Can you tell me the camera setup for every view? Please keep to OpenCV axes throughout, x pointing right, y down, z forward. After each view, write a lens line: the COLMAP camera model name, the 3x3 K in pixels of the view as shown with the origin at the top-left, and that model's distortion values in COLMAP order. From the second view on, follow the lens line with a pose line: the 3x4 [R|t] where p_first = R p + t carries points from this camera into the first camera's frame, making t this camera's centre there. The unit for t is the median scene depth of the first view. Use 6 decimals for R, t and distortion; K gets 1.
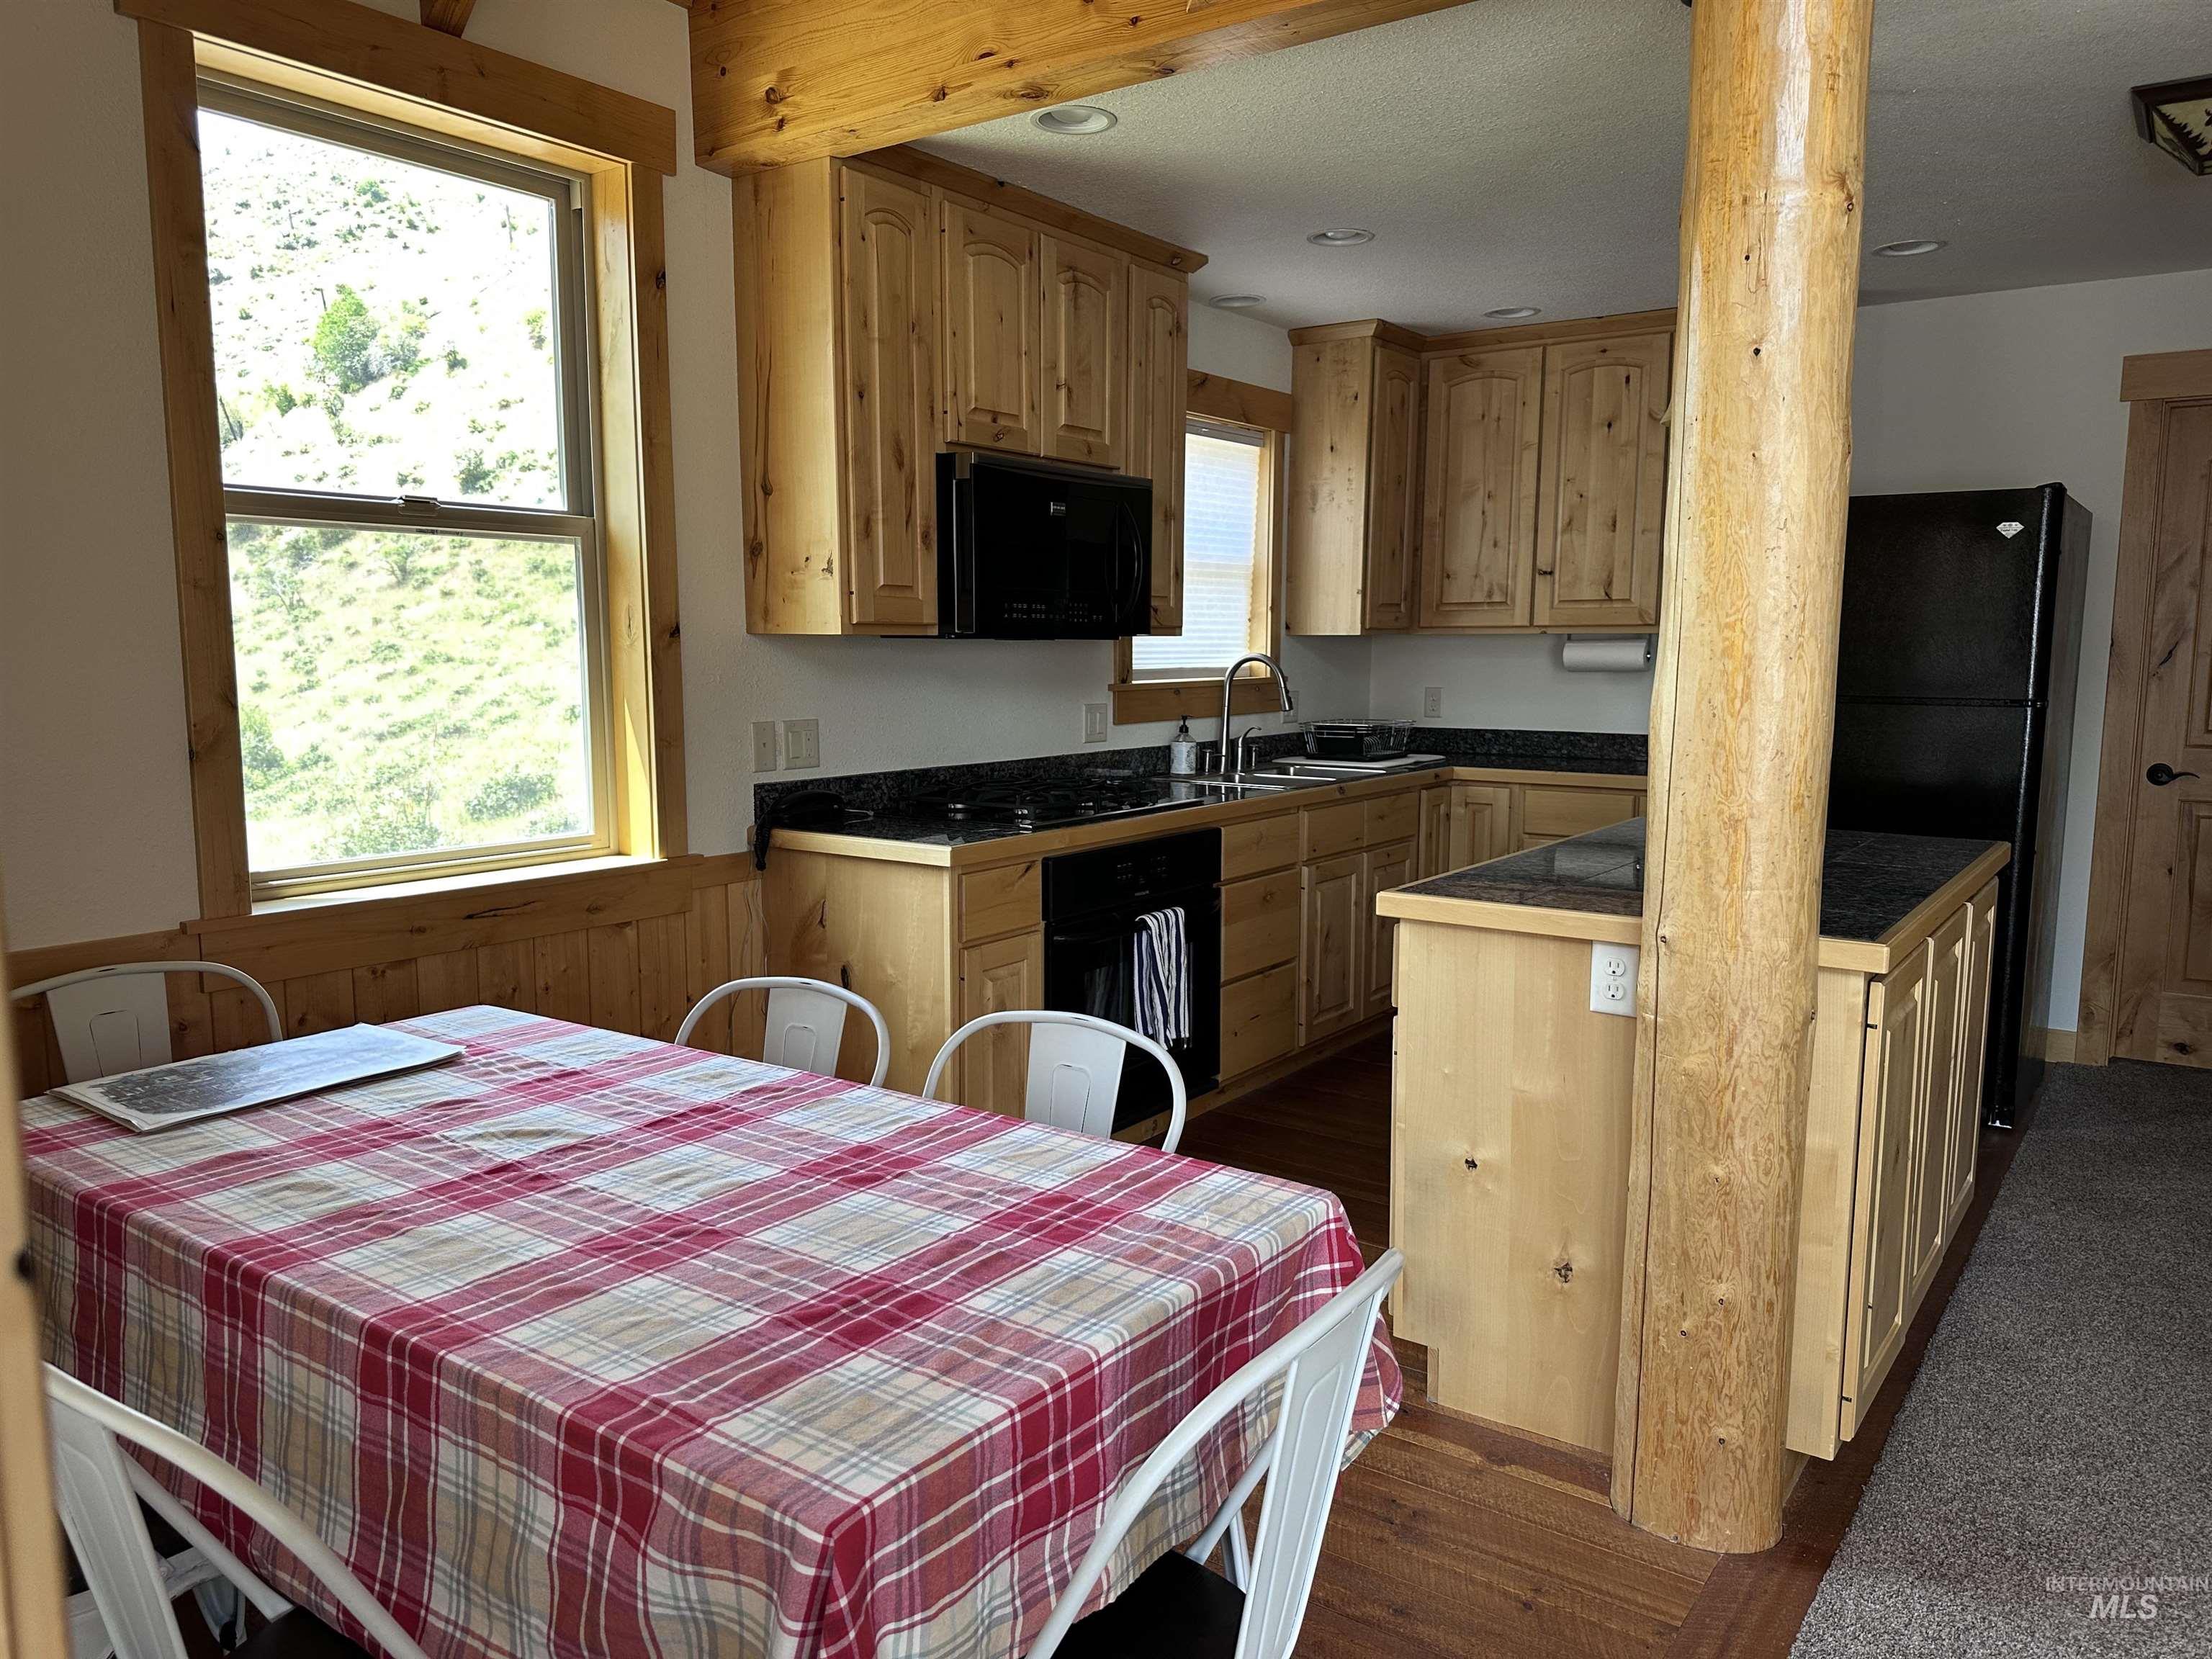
lens RADIAL K [[1556.9, 0, 1087.0], [0, 1556.9, 849.0], [0, 0, 1]] dist [0.063566, -0.079491]
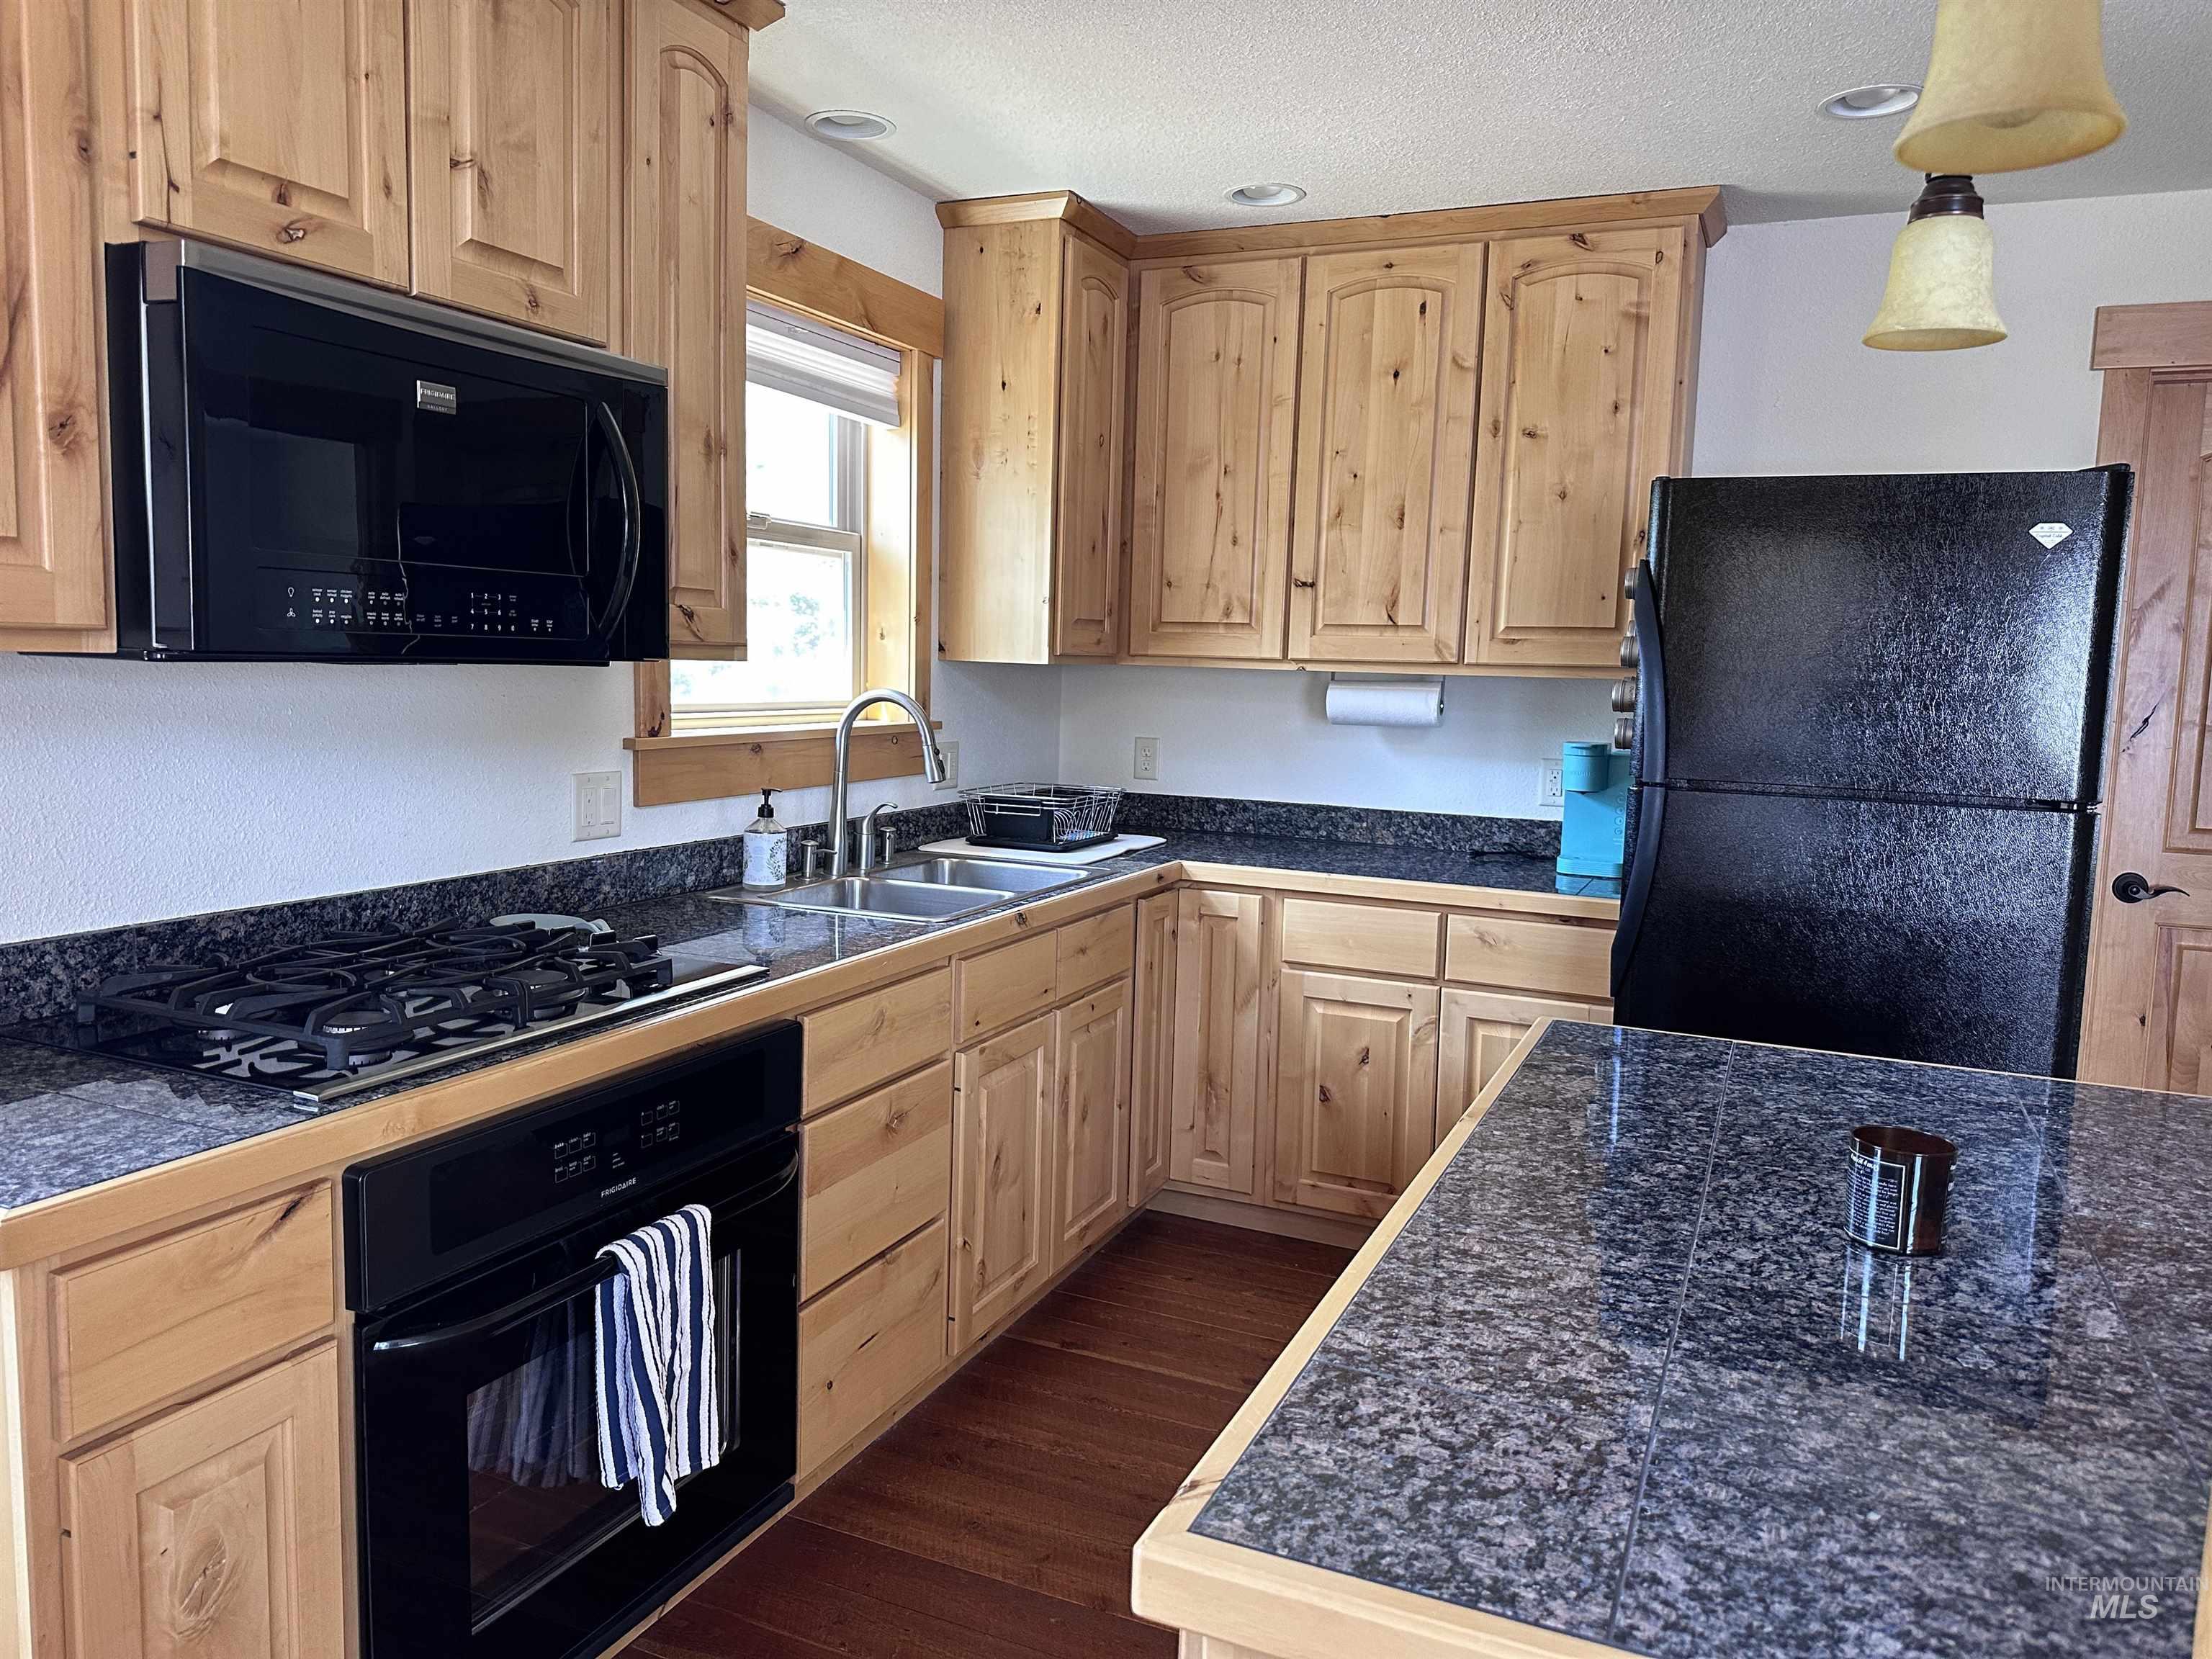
lens RADIAL K [[1556.9, 0, 1097.2], [0, 1556.9, 815.7], [0, 0, 1]] dist [0.063566, -0.079491]
pose [[0.977713, 0.004861, 0.209890, 0.088665], [0.000892, 0.999627, -0.027307, -0.084601], [-0.209945, 0.026885, 0.977344, 0.541605]]
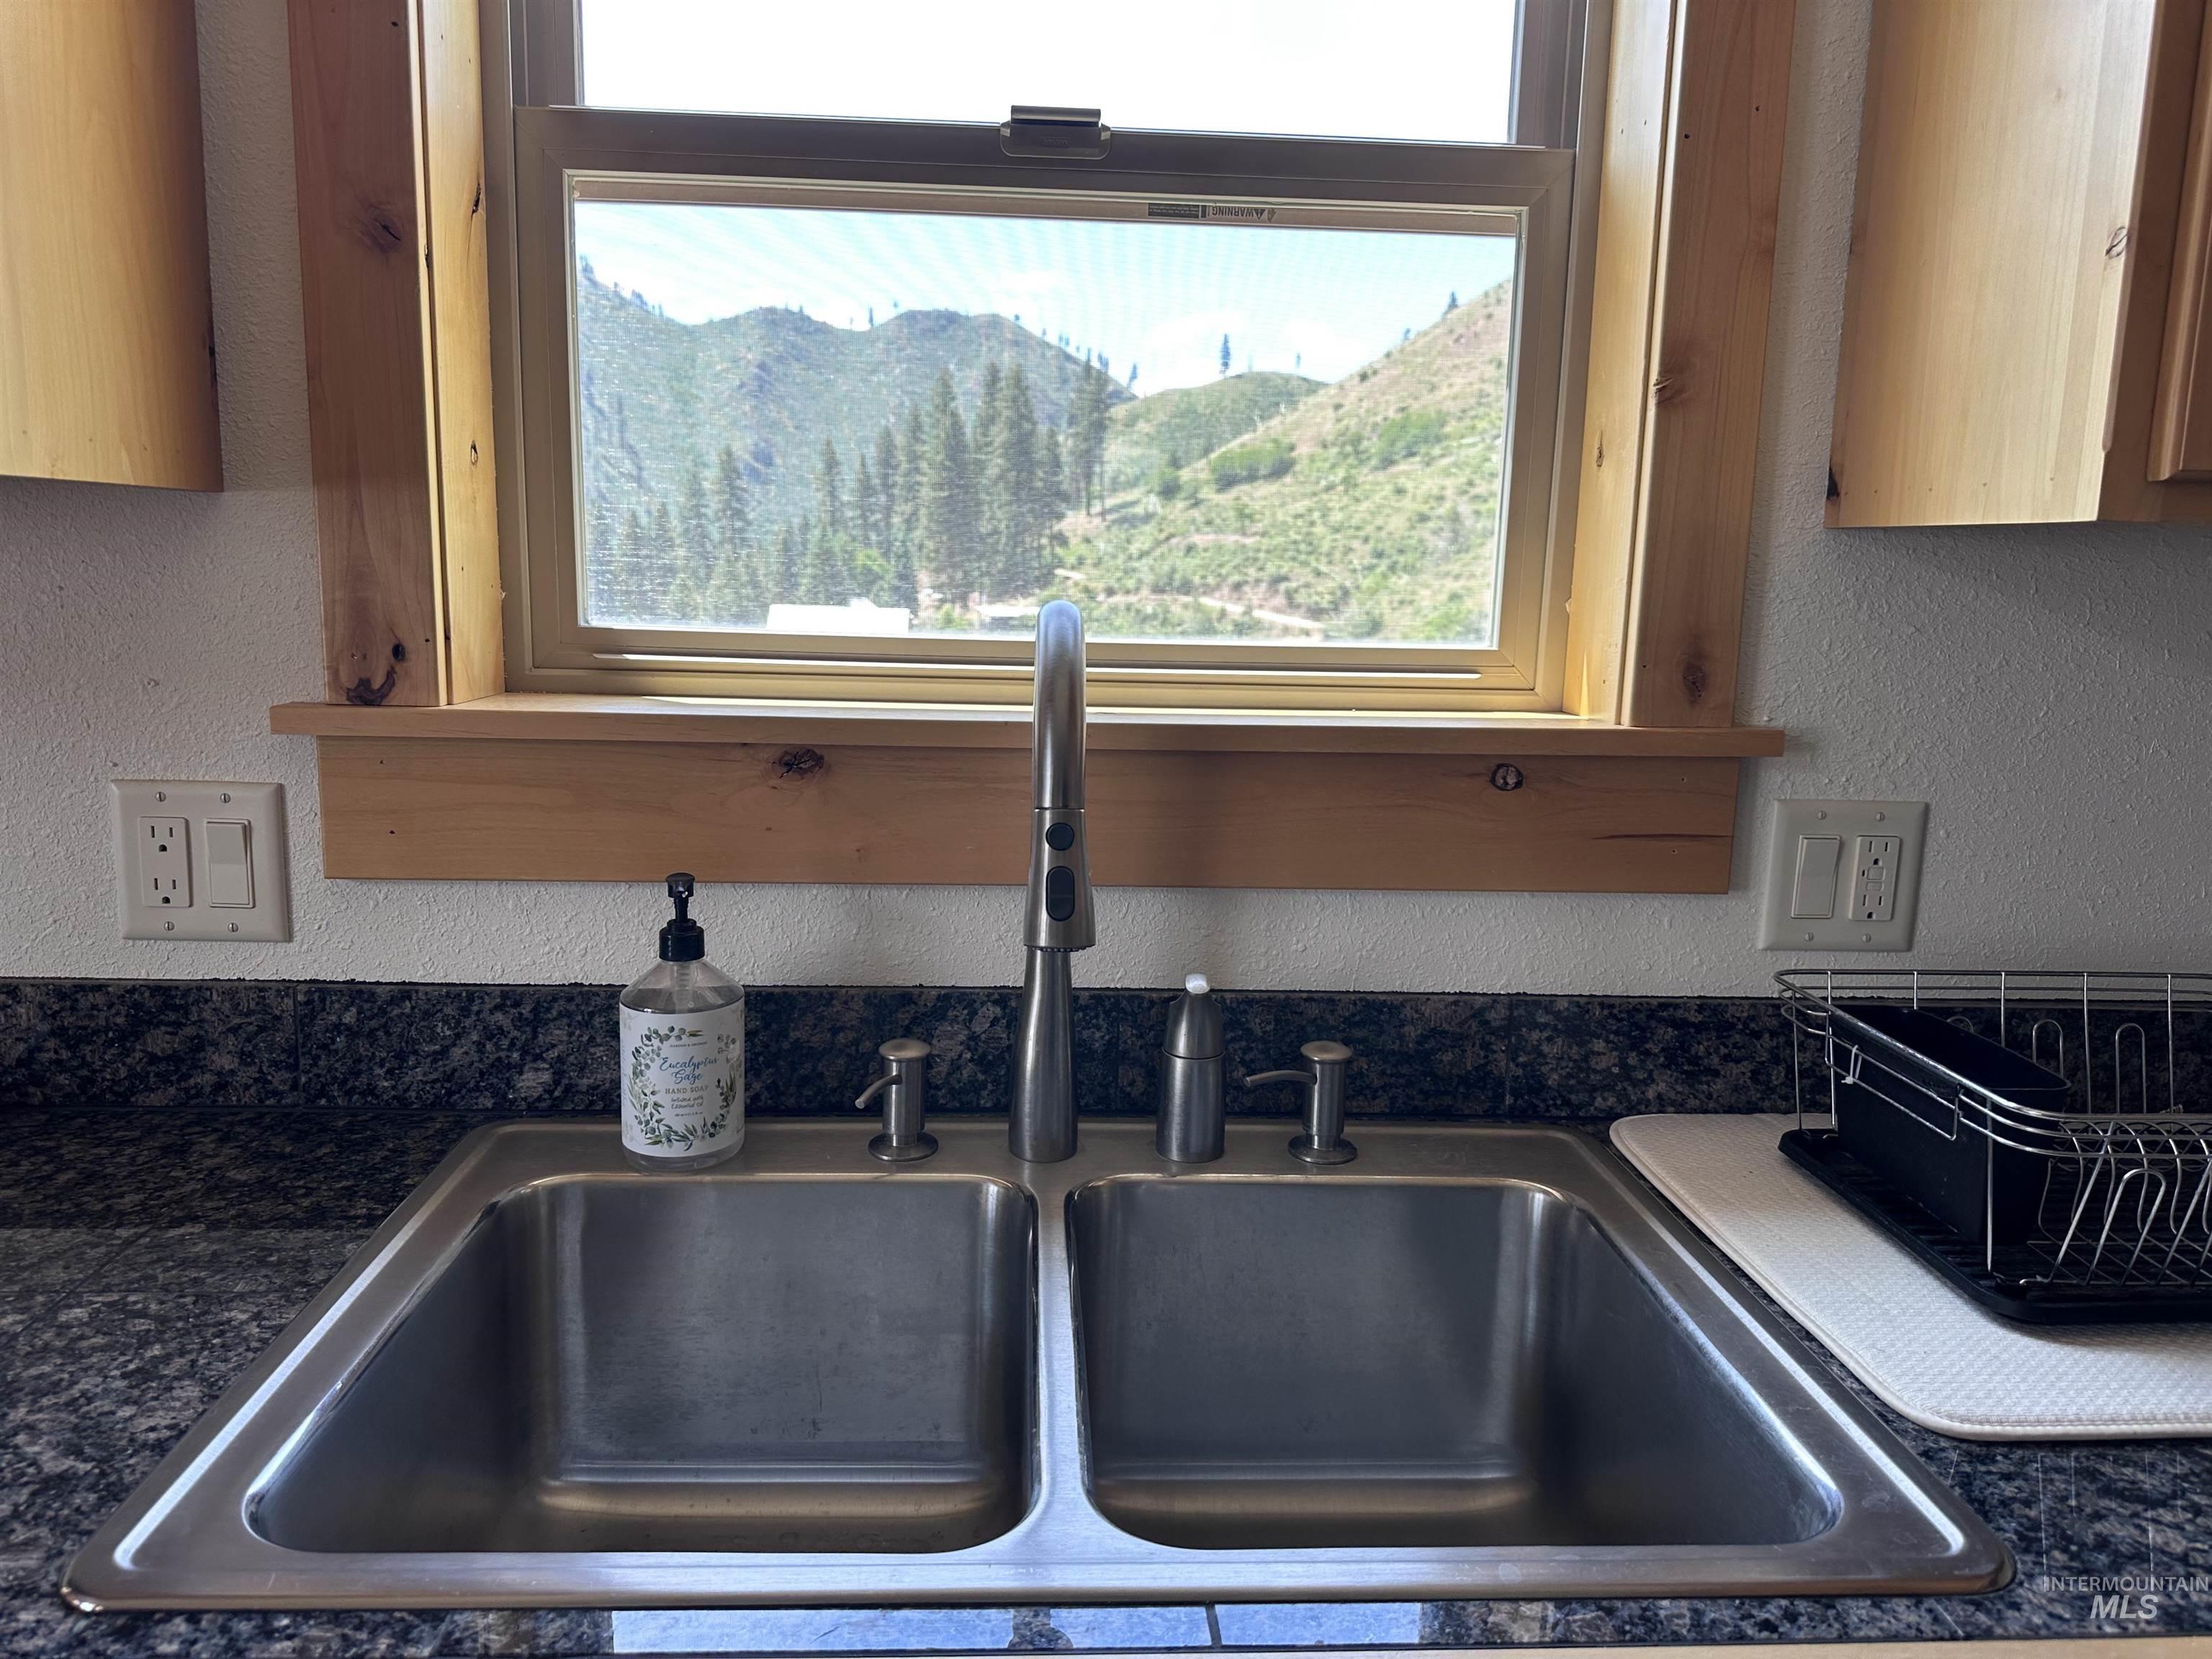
lens RADIAL K [[1556.9, 0, 1113.9], [0, 1556.9, 831.6], [0, 0, 1]] dist [0.063566, -0.079491]
pose [[0.637885, 0.144337, -0.756485, 0.377524], [-0.126664, 0.988566, 0.081813, -0.168804], [0.759644, 0.043632, 0.648874, 1.304957]]
